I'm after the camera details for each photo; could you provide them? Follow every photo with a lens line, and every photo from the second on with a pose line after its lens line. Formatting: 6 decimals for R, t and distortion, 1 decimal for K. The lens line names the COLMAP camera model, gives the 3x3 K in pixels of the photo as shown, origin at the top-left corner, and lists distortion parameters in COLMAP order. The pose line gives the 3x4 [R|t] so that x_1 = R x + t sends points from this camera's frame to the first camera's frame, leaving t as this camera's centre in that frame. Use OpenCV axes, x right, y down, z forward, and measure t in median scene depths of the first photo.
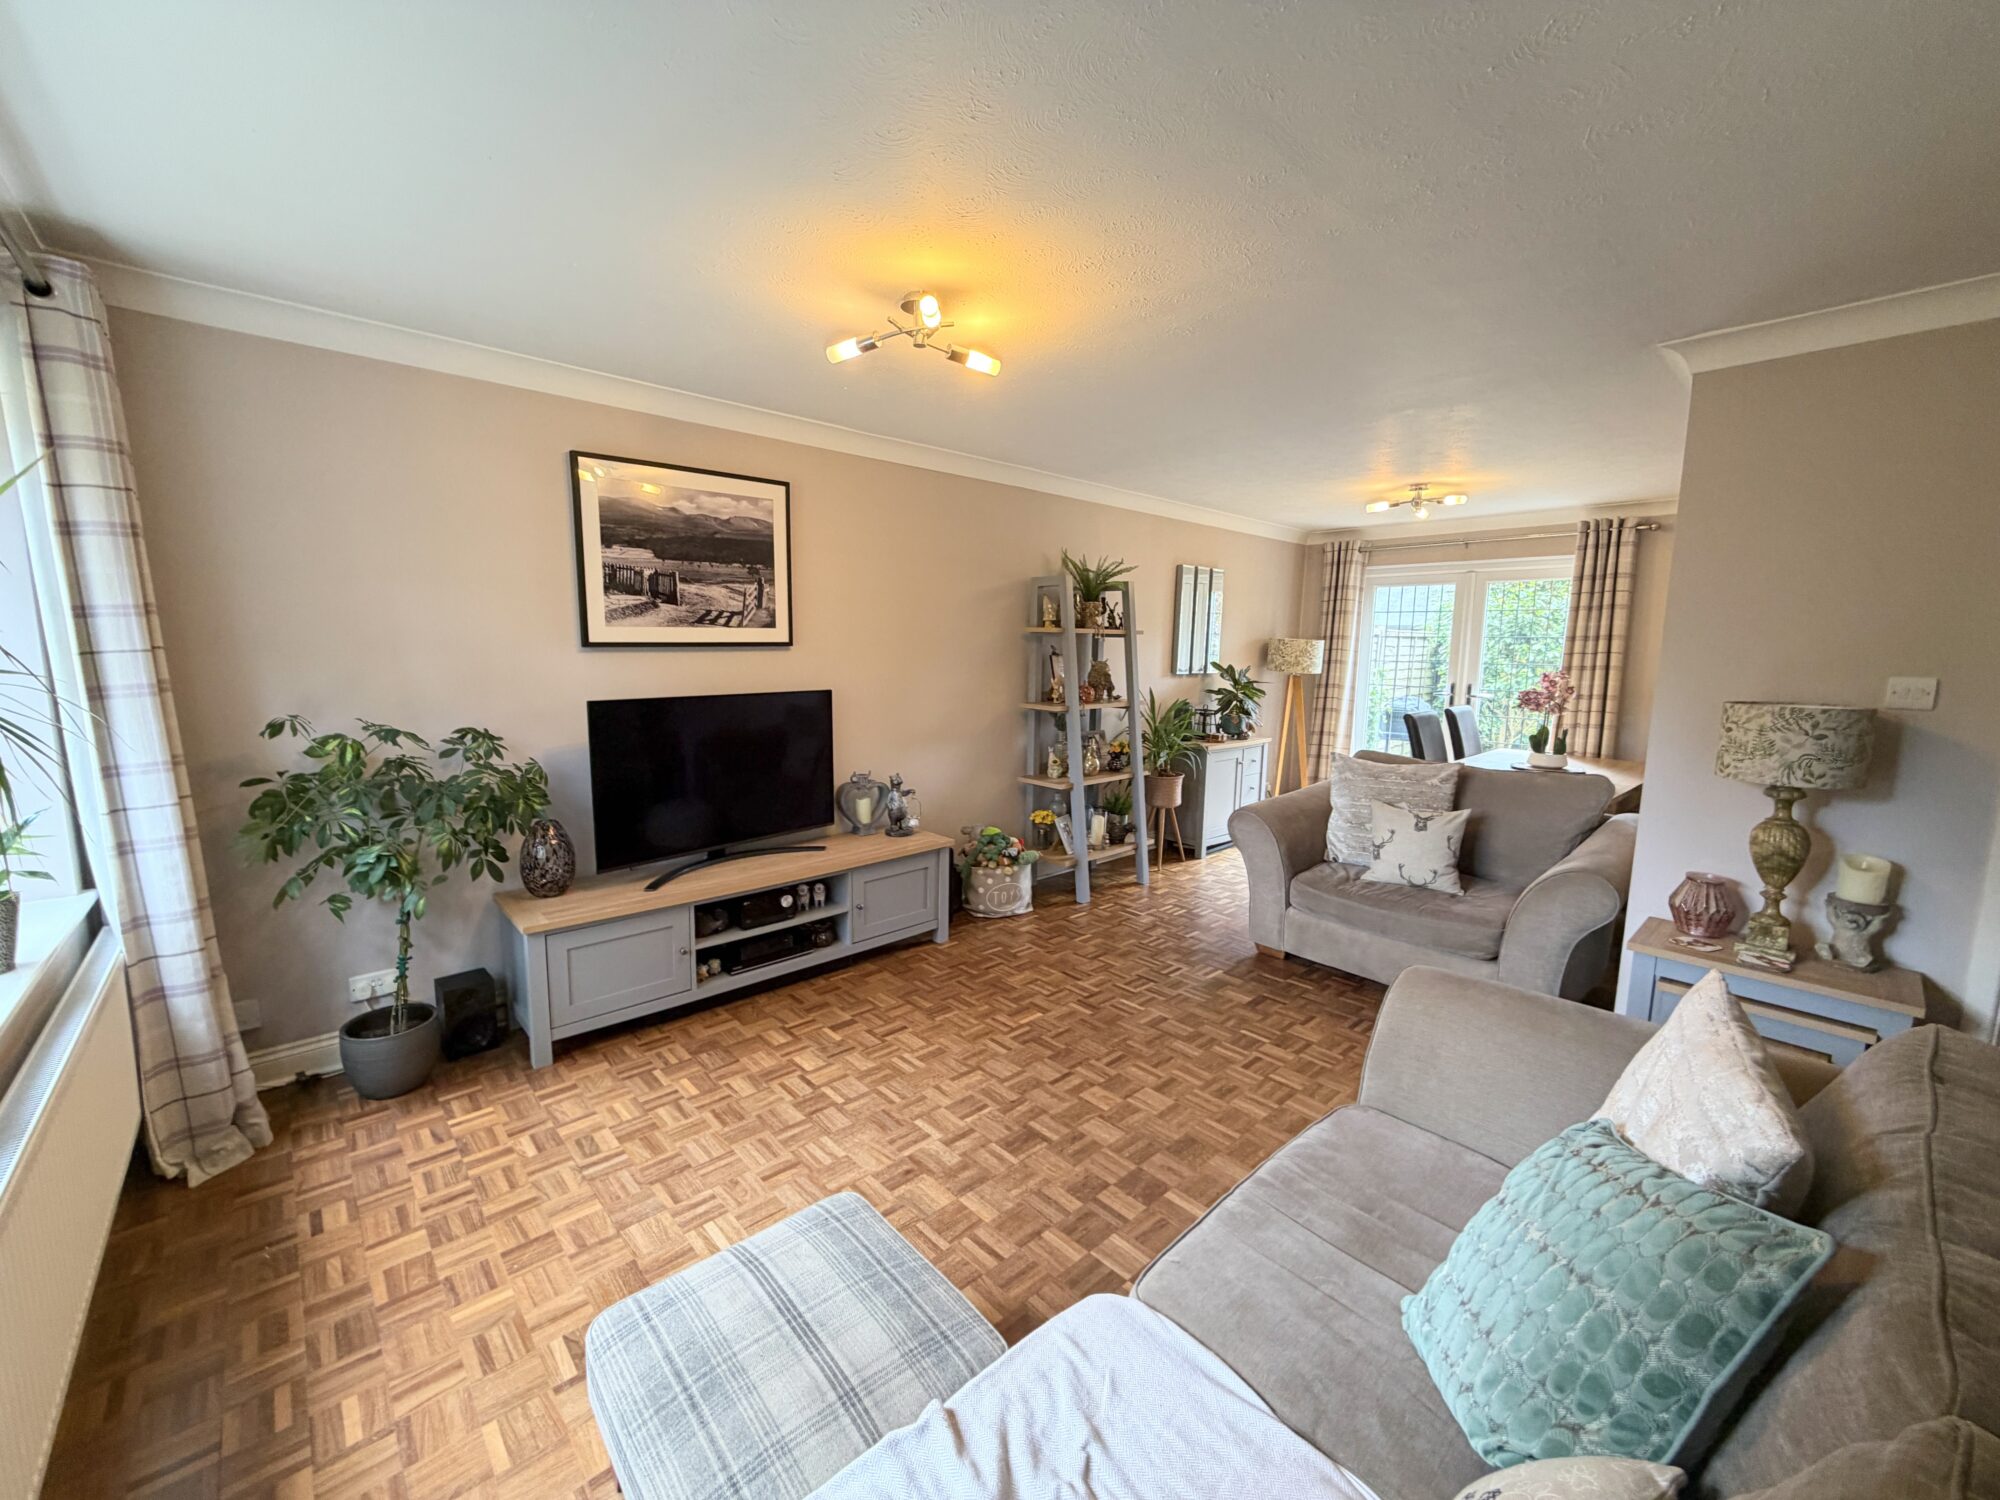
lens RADIAL K [[798.7, 0, 995.7], [0, 798.7, 749.2], [0, 0, 1]] dist [-0.000017, 0.000072]
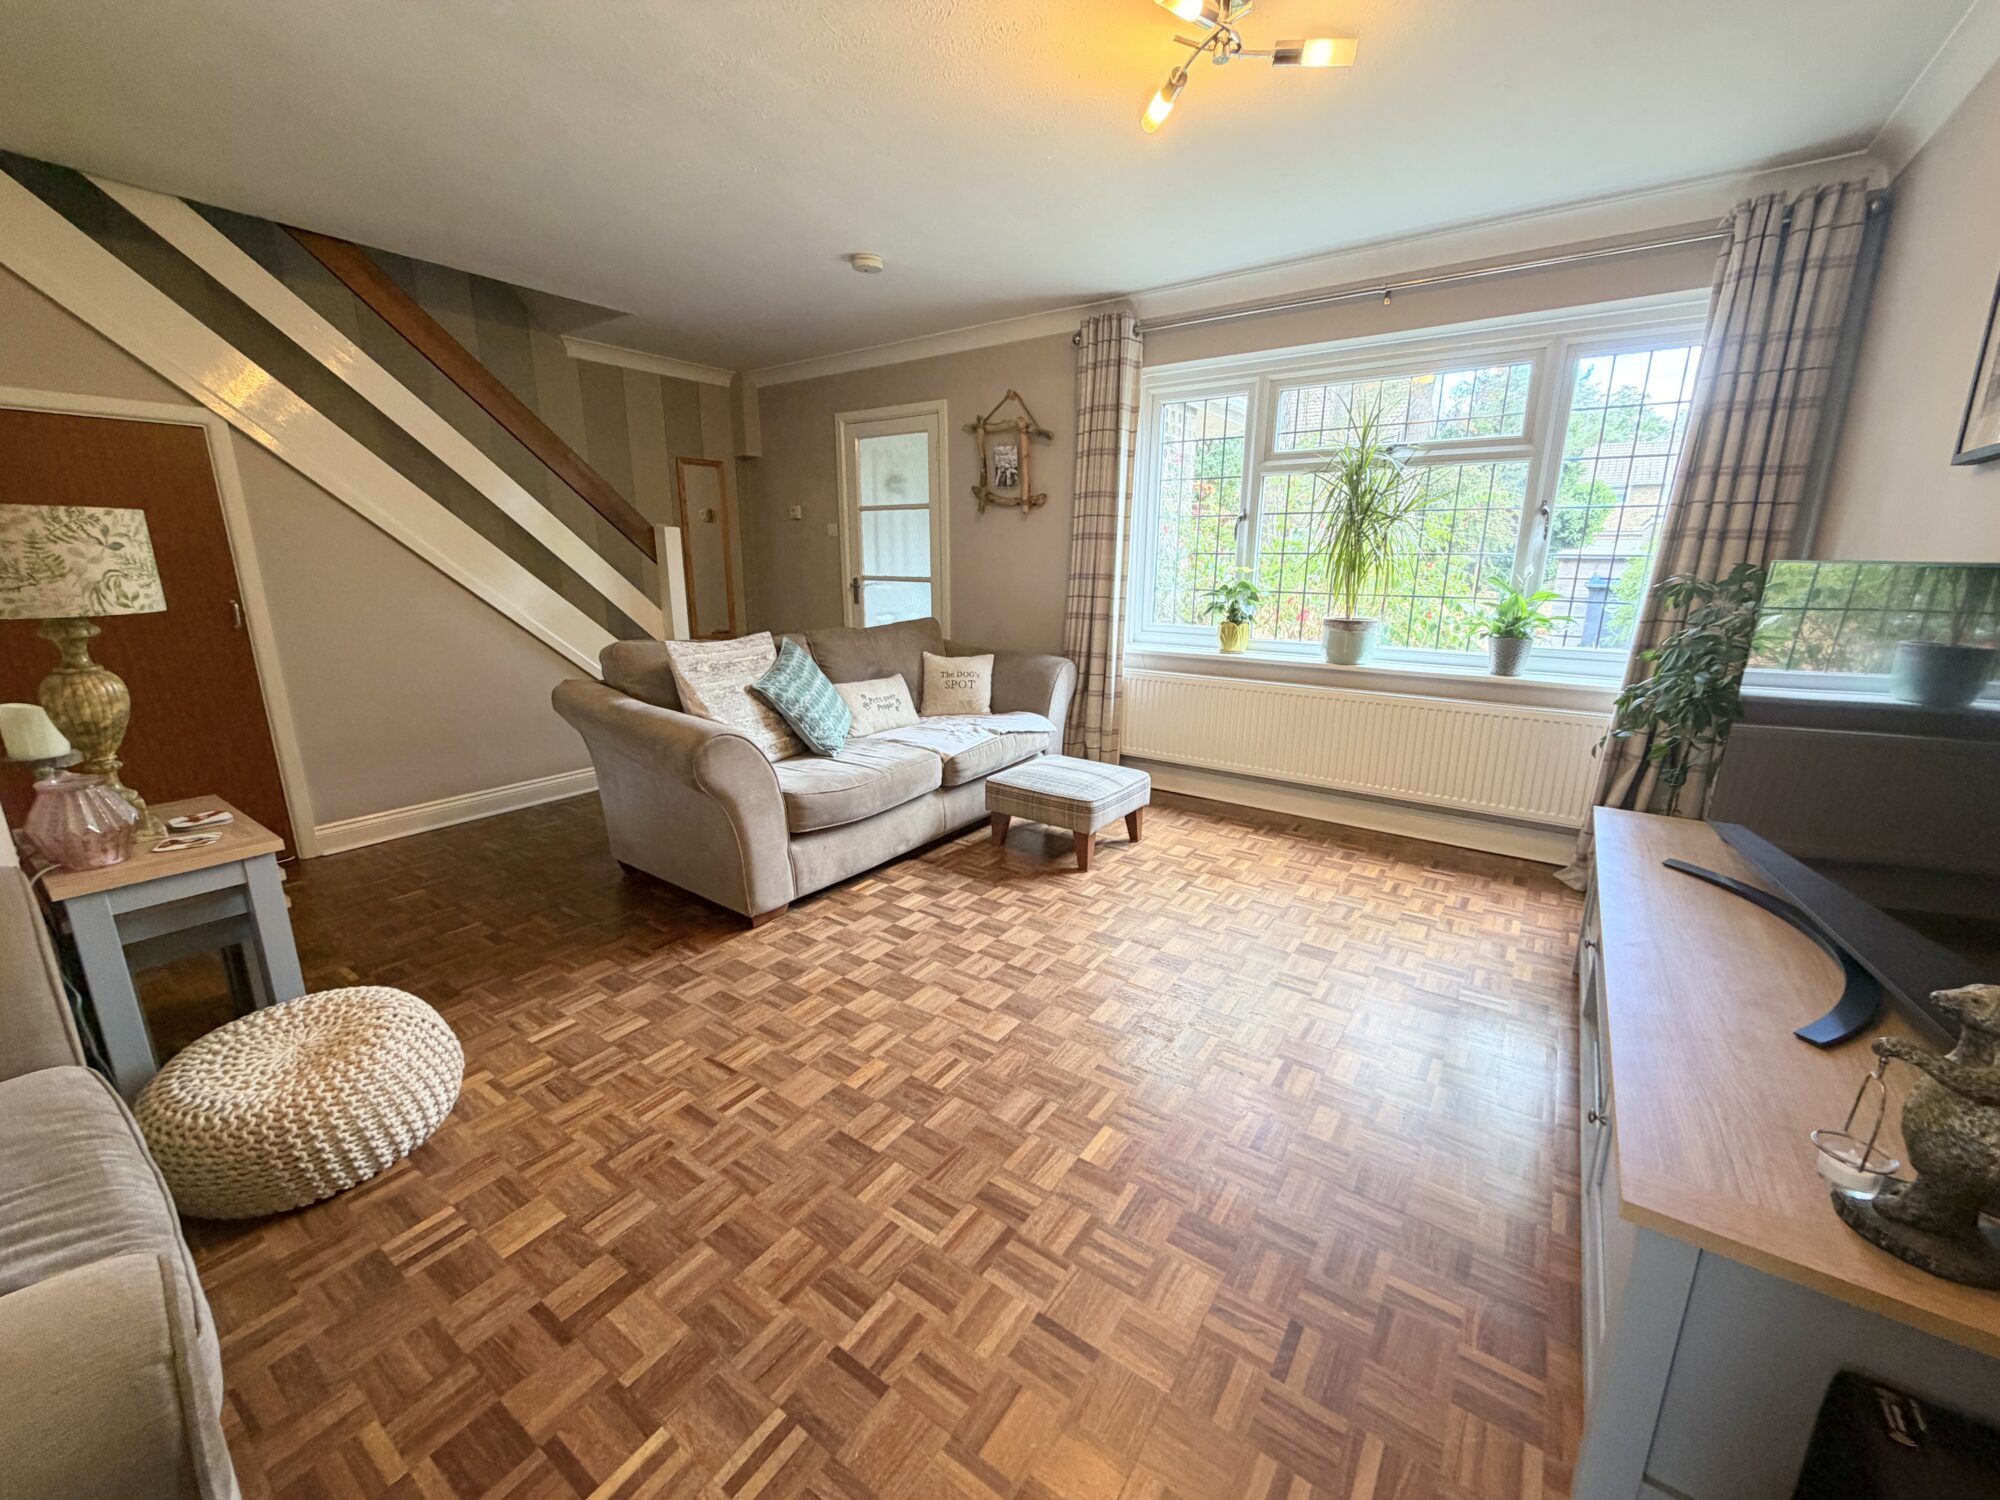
lens RADIAL K [[798.7, 0, 995.7], [0, 798.7, 749.2], [0, 0, 1]] dist [-0.000017, 0.000072]
pose [[-0.977093, 0.032618, -0.210297, 0.209709], [-0.046532, 0.931527, 0.360684, -0.105198], [0.207662, 0.362207, -0.908671, 1.330062]]
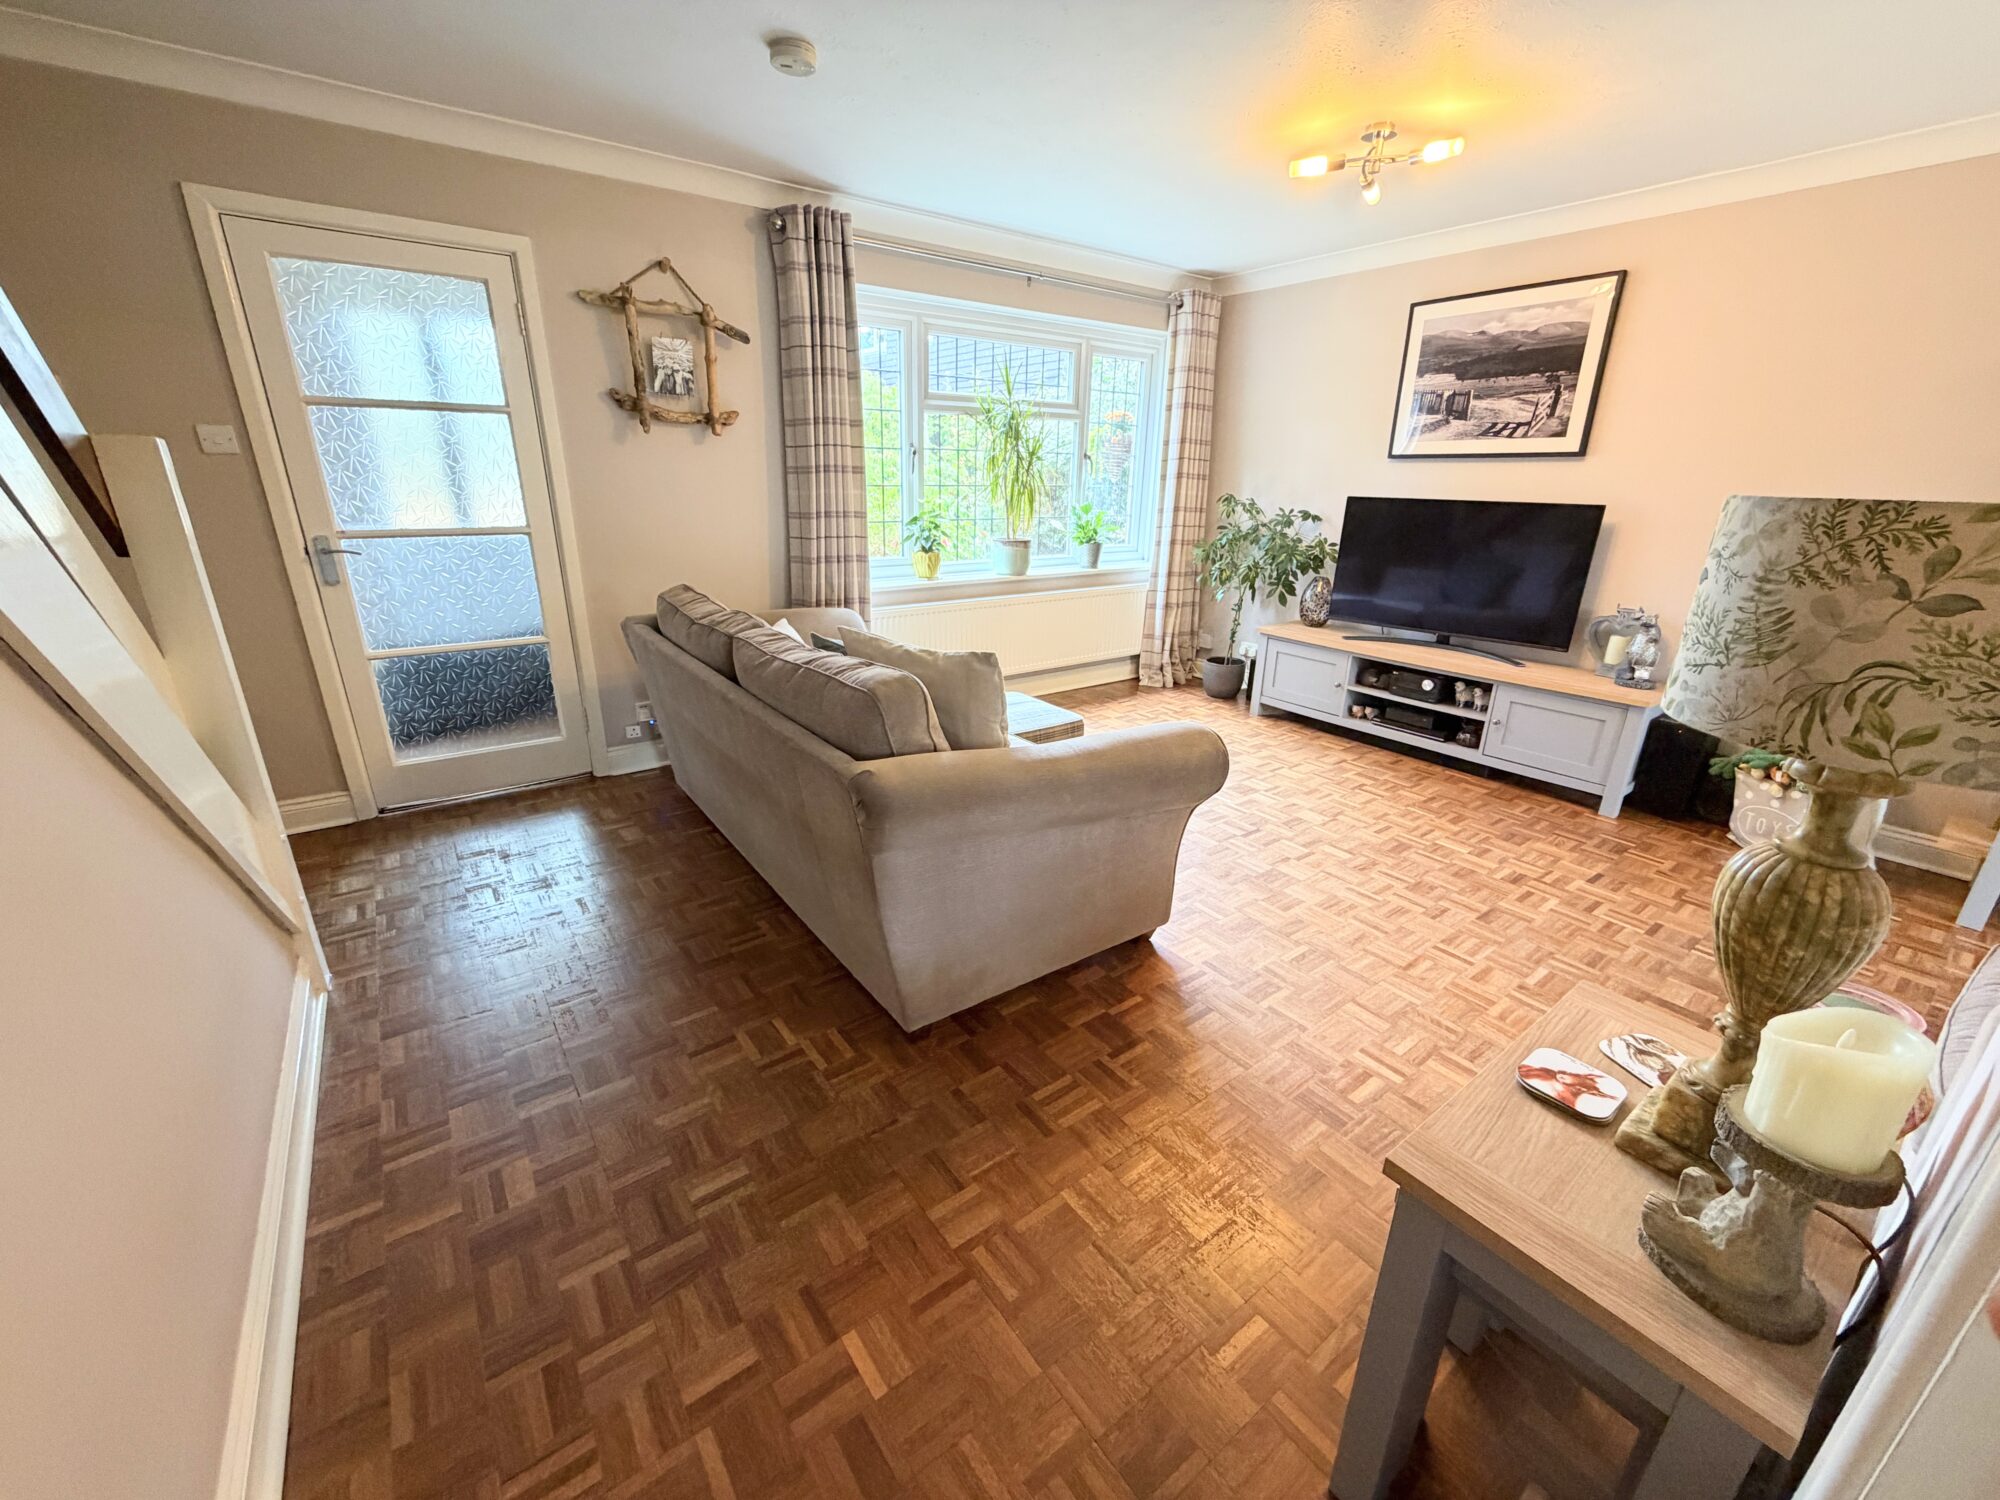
lens RADIAL K [[790.2, 0, 991.8], [0, 790.2, 752.0], [0, 0, 1]] dist [0.001322, -0.000079]
pose [[-0.105565, 0.320238, -0.941437, 0.936563], [-0.152072, 0.930392, 0.333533, -0.007065], [0.982716, 0.178376, -0.049518, 0.455652]]
